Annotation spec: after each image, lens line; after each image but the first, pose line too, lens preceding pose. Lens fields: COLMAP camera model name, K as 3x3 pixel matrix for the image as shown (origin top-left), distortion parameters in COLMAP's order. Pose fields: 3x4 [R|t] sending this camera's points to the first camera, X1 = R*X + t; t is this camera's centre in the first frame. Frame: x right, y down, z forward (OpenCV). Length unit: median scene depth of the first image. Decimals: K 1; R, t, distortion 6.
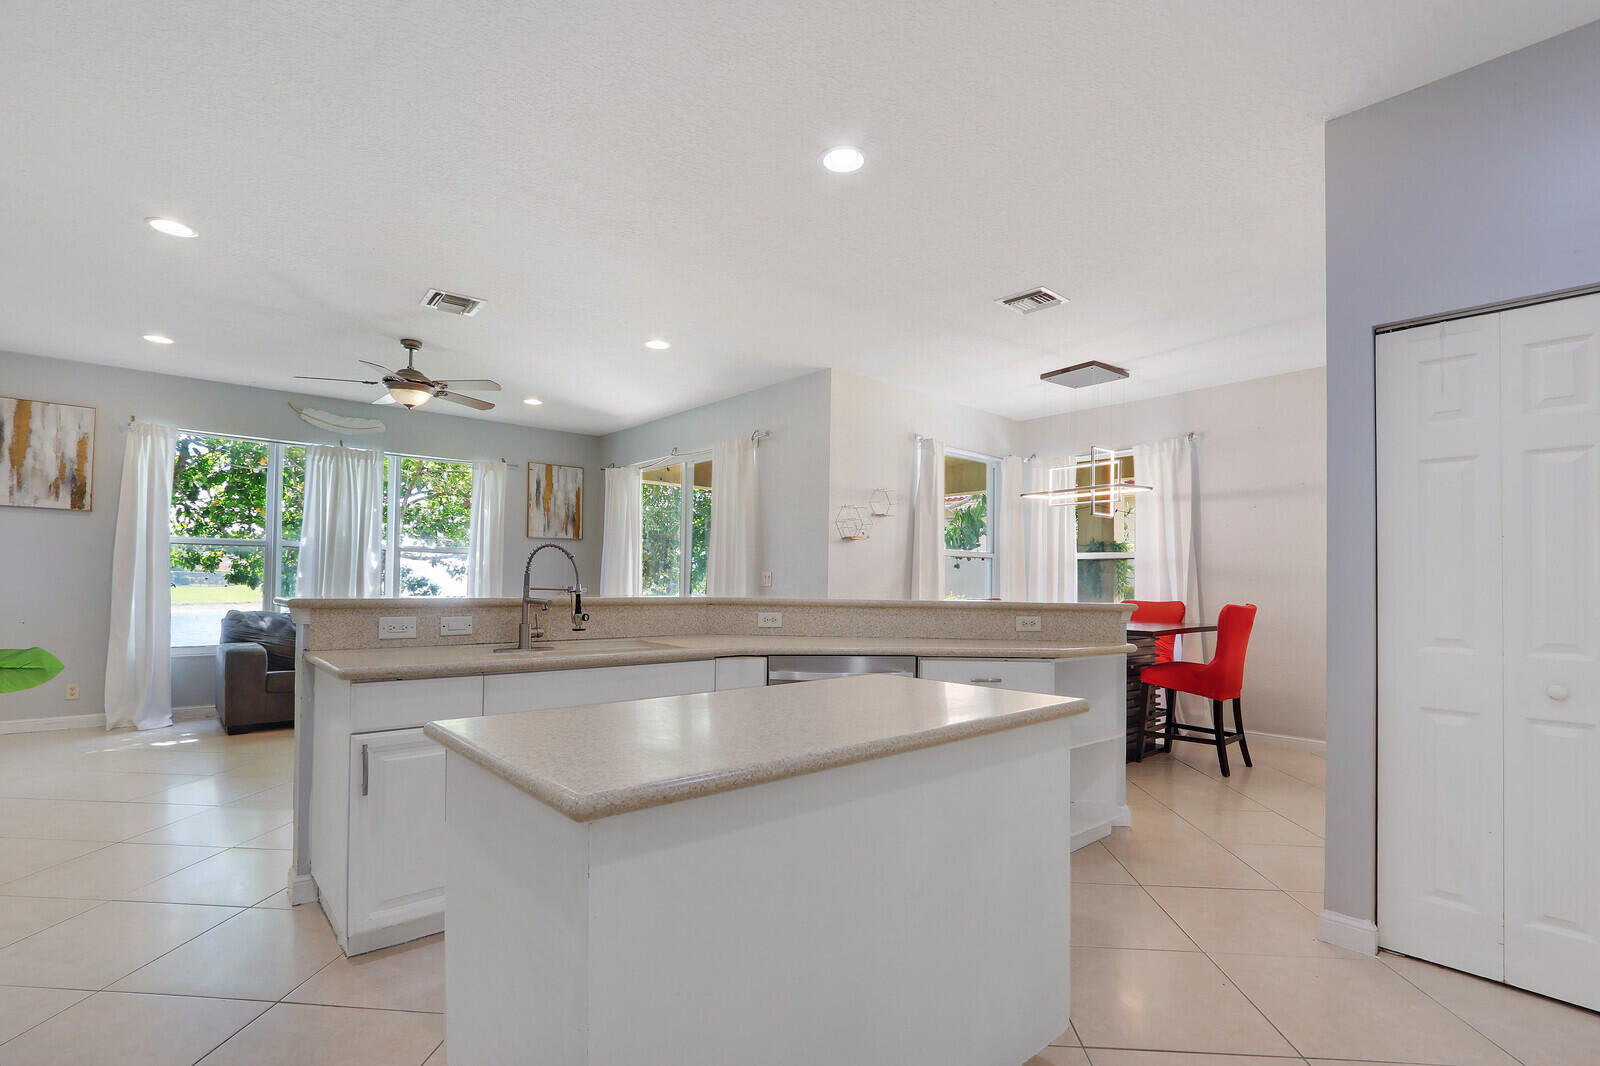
lens RADIAL K [[704.9, 0, 803.6], [0, 704.9, 570.5], [0, 0, 1]] dist [-0.002069, -0.000203]
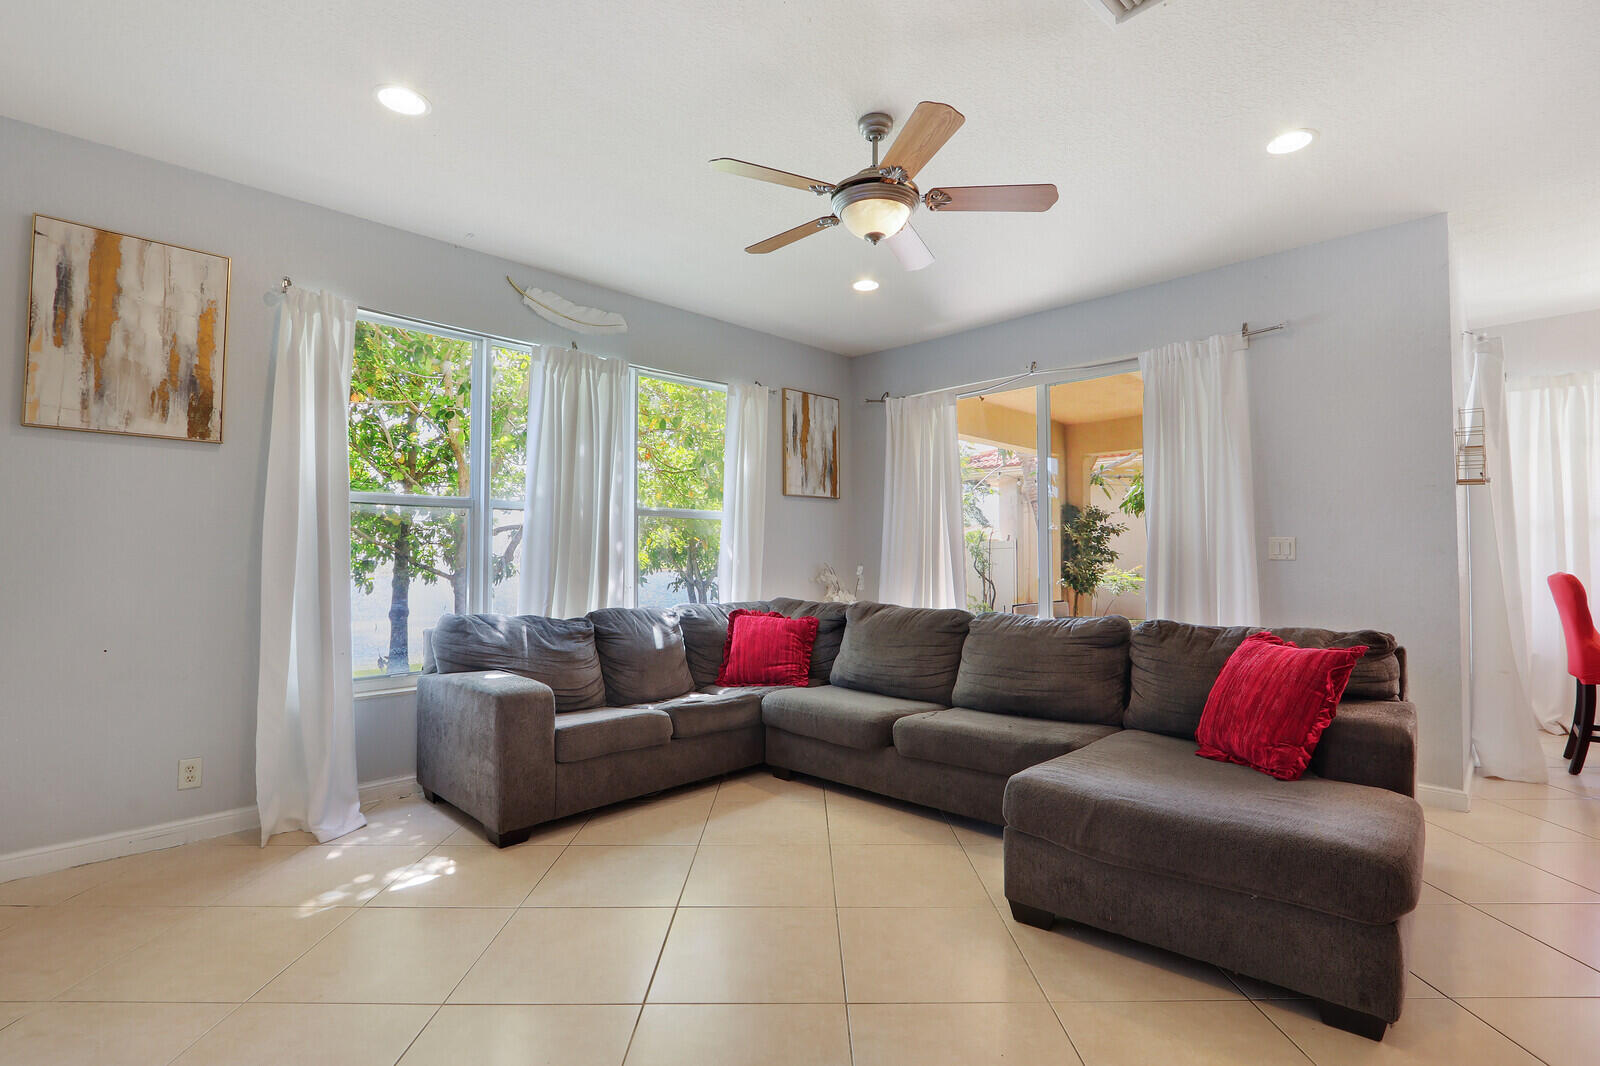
lens RADIAL K [[746.4, 0, 834.9], [0, 746.4, 528.2], [0, 0, 1]] dist [-0.014052, 0.000406]
pose [[0.988706, -0.002272, 0.149849, -0.629176], [0.003438, 0.999966, -0.007524, -0.011514], [-0.149826, 0.007954, 0.988680, 0.358043]]
